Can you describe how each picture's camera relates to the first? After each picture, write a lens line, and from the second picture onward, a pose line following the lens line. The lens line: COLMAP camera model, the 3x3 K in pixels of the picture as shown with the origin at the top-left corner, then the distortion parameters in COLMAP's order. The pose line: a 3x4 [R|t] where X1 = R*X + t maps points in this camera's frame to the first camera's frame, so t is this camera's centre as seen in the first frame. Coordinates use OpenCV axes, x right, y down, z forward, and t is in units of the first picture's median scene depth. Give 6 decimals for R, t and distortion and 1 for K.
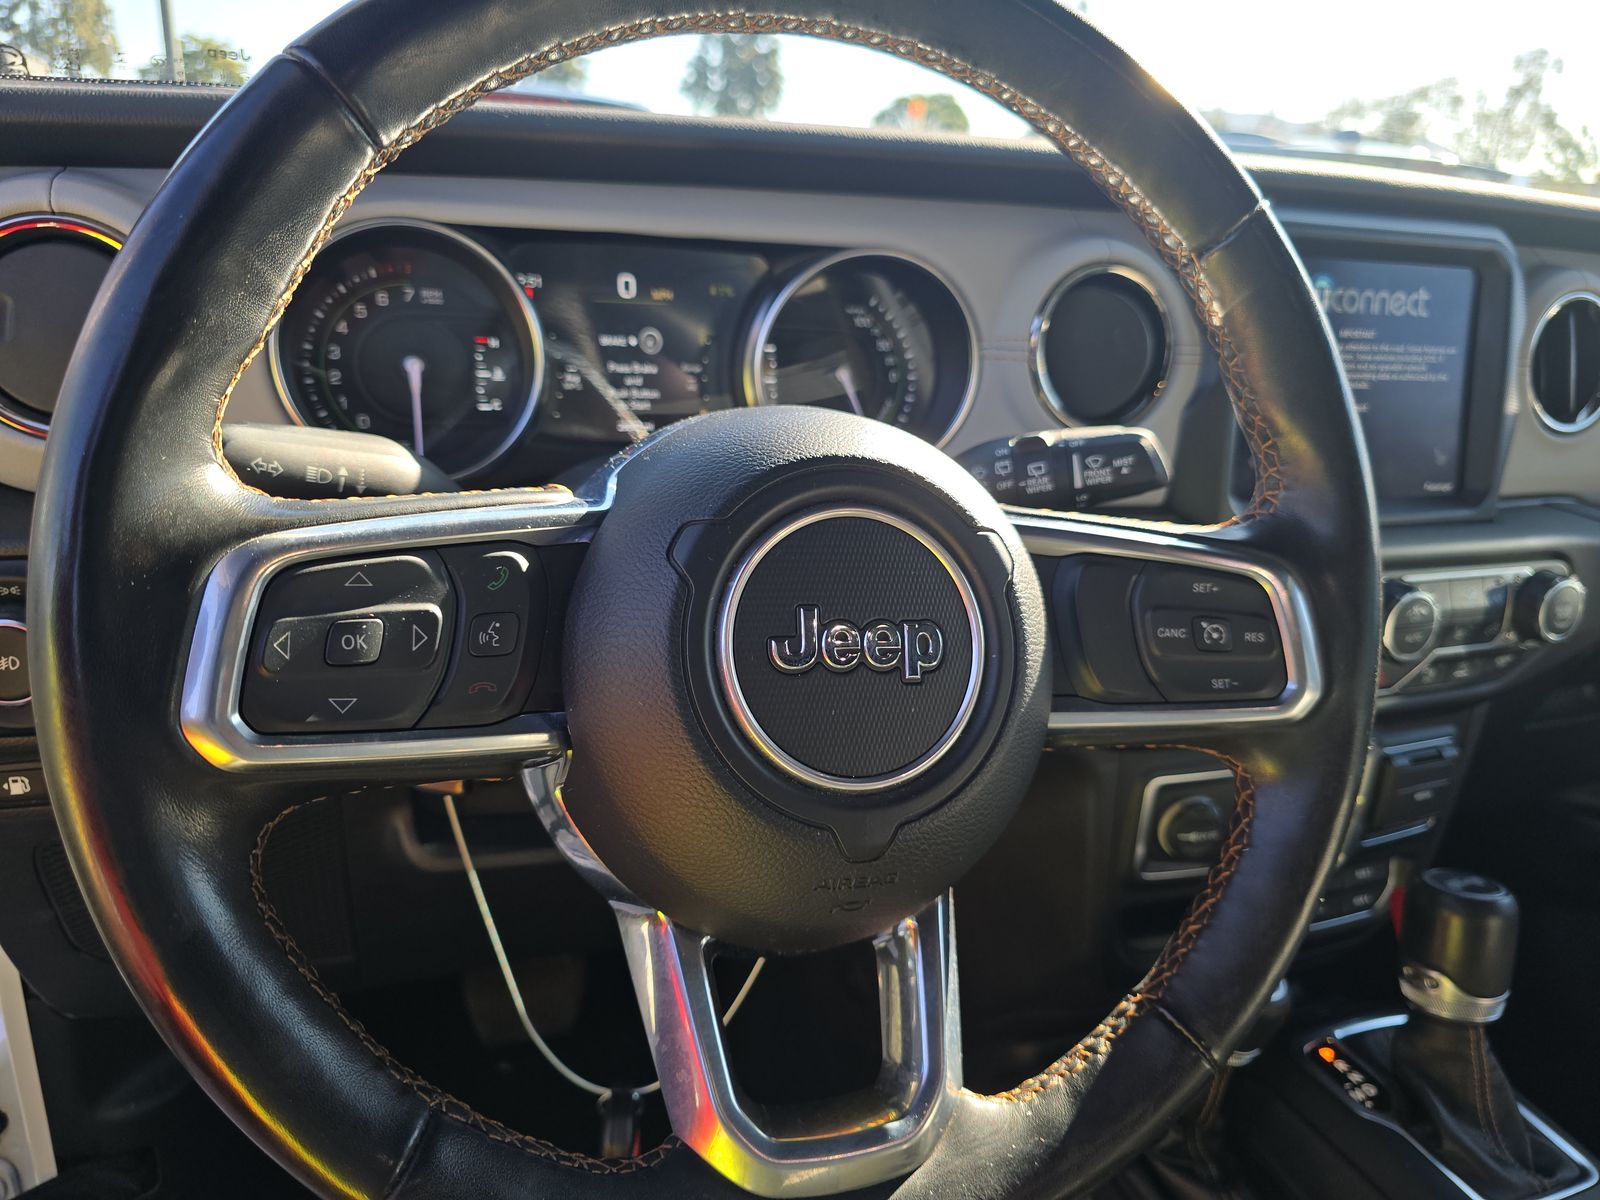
lens RADIAL K [[1067.6, 0, 787.1], [0, 1067.6, 591.9], [0, 0, 1]] dist [0.029647, -0.036488]
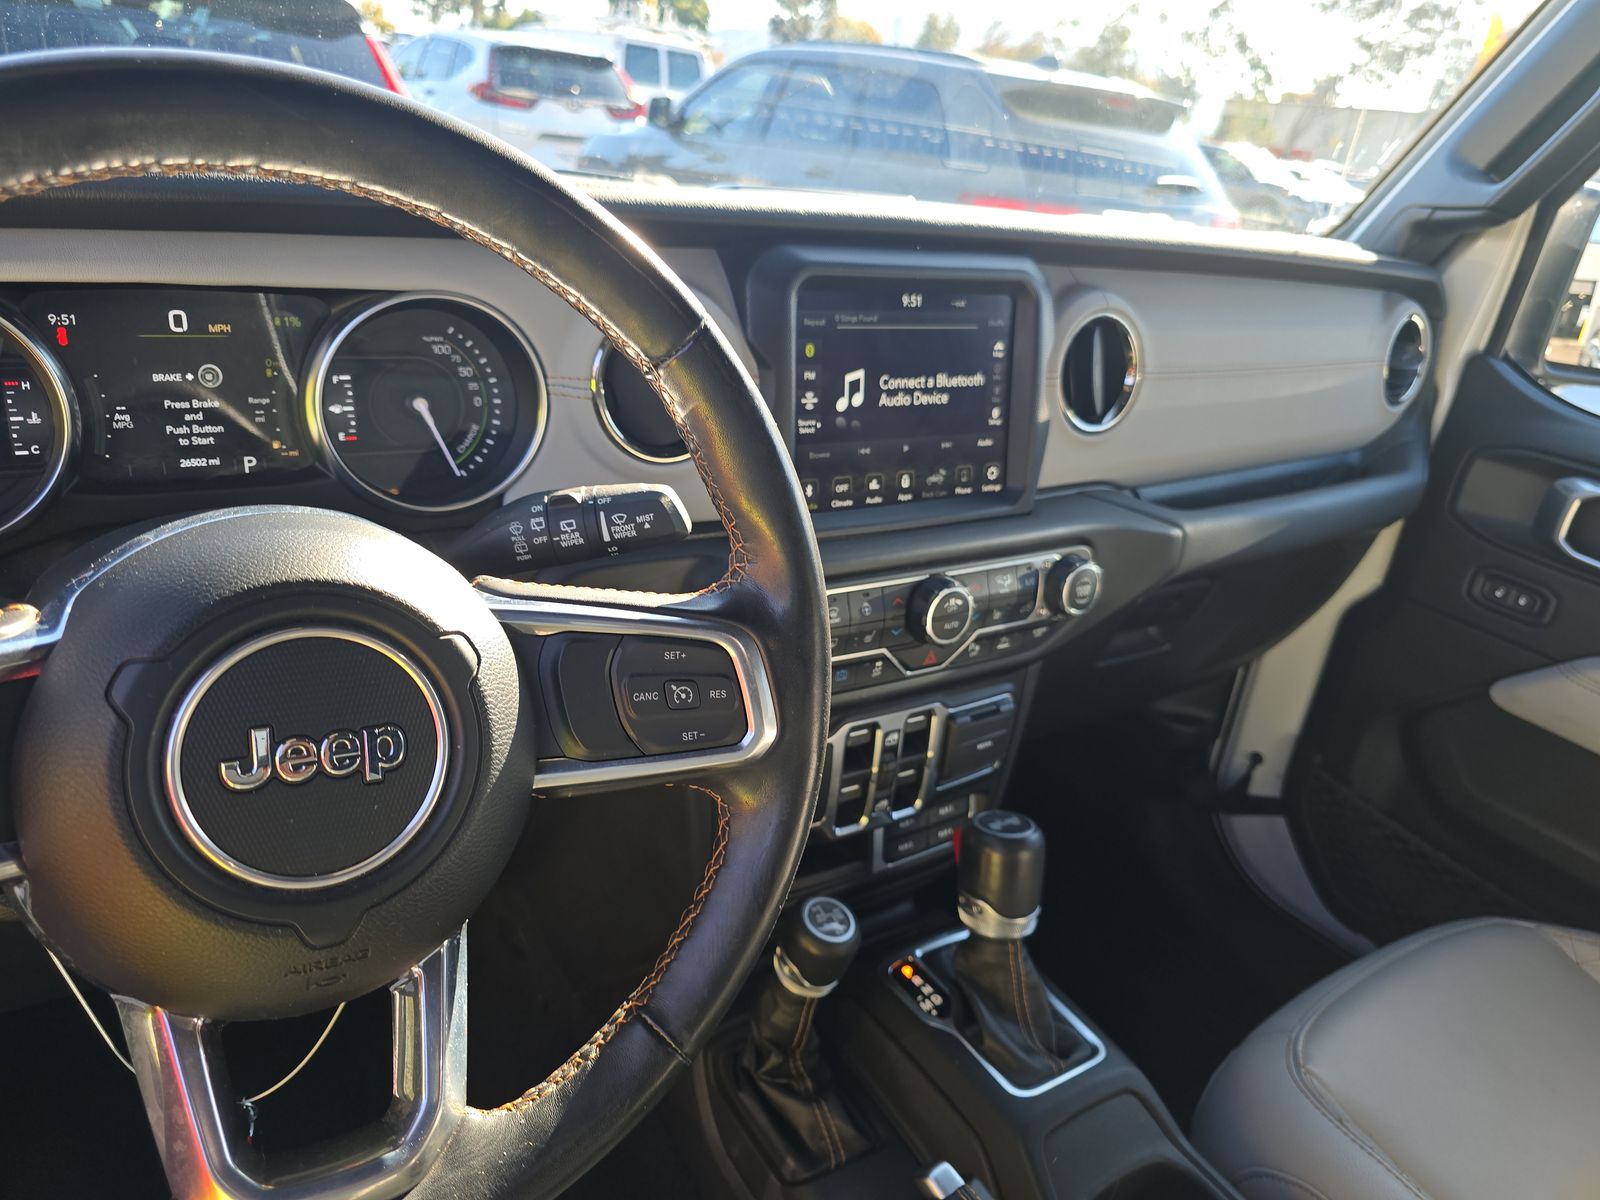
lens RADIAL K [[1067.6, 0, 768.5], [0, 1067.6, 582.8], [0, 0, 1]] dist [0.029647, -0.036488]
pose [[0.977614, -0.043868, 0.205781, 0.172516], [0.027205, 0.996168, 0.083118, -0.117767], [-0.208639, -0.075659, 0.975062, -0.093163]]
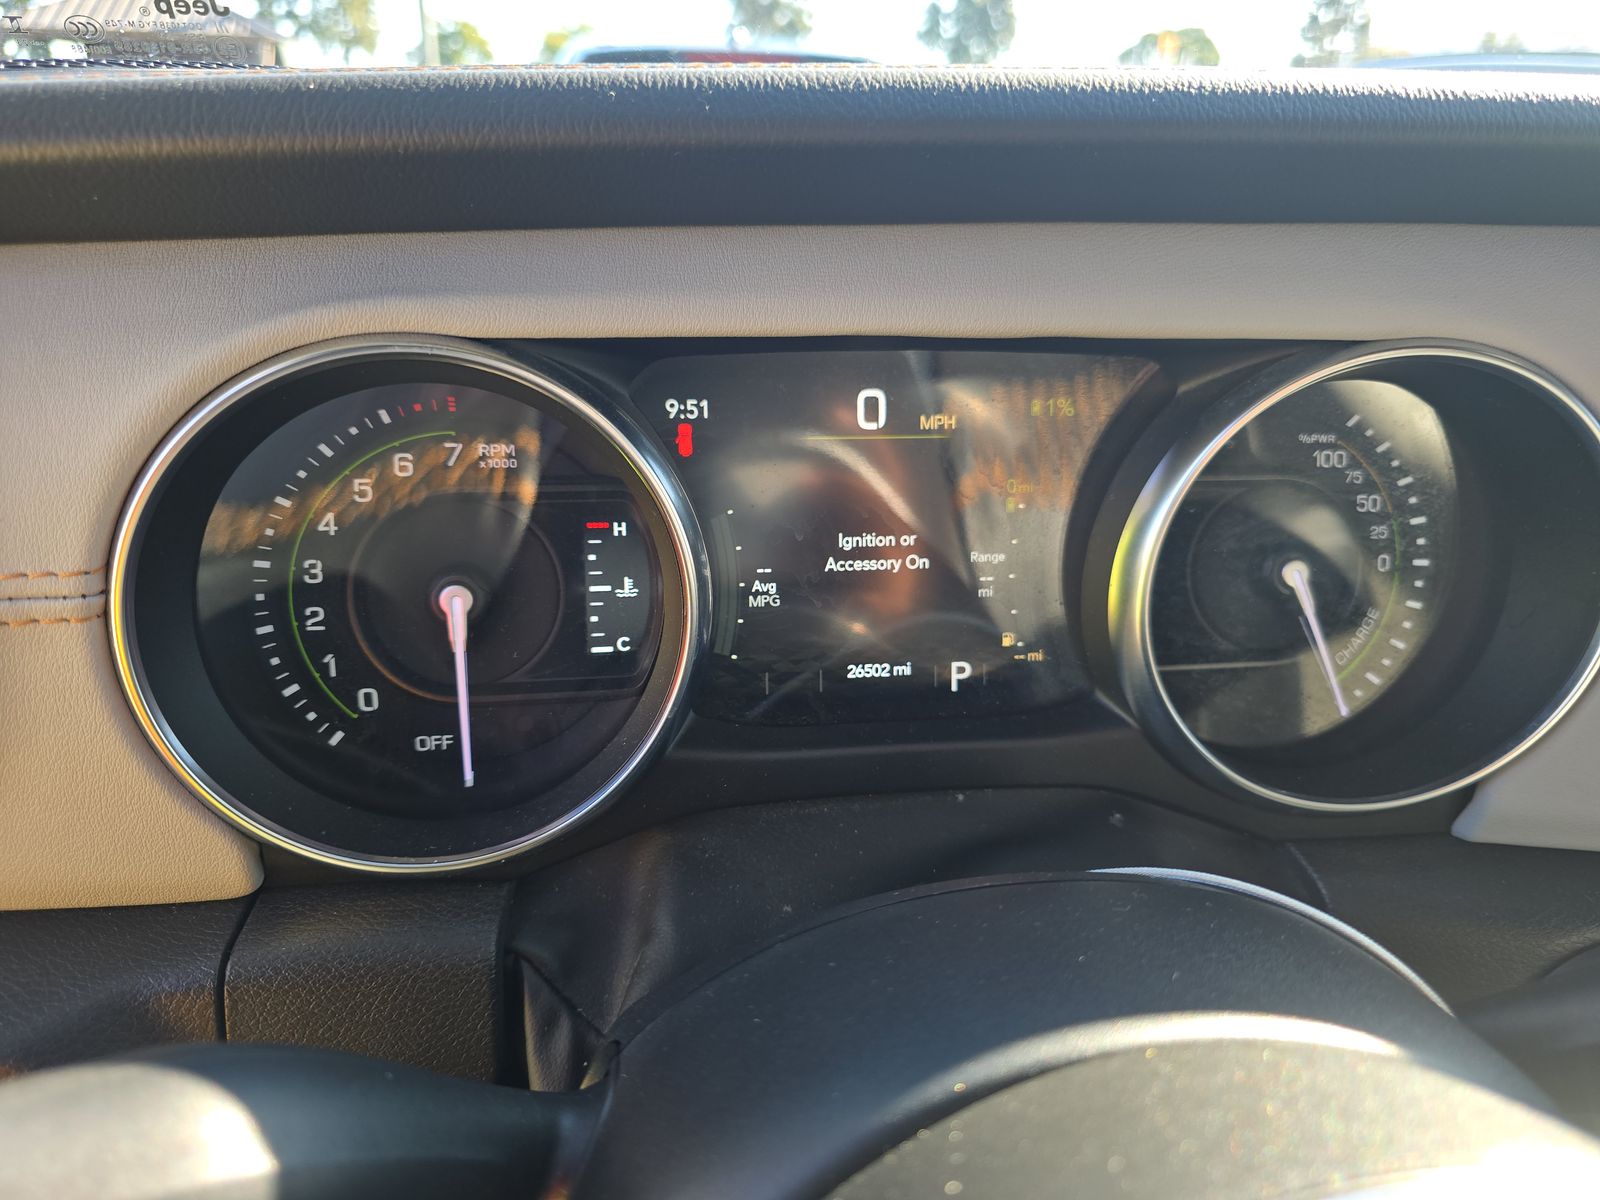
lens RADIAL K [[1067.6, 0, 793.8], [0, 1067.6, 598.0], [0, 0, 1]] dist [0.029647, -0.036488]
pose [[0.981678, 0.034836, -0.187335, -0.090319], [-0.027042, 0.998666, 0.043998, -0.224030], [0.188618, -0.038126, 0.981310, 0.499937]]
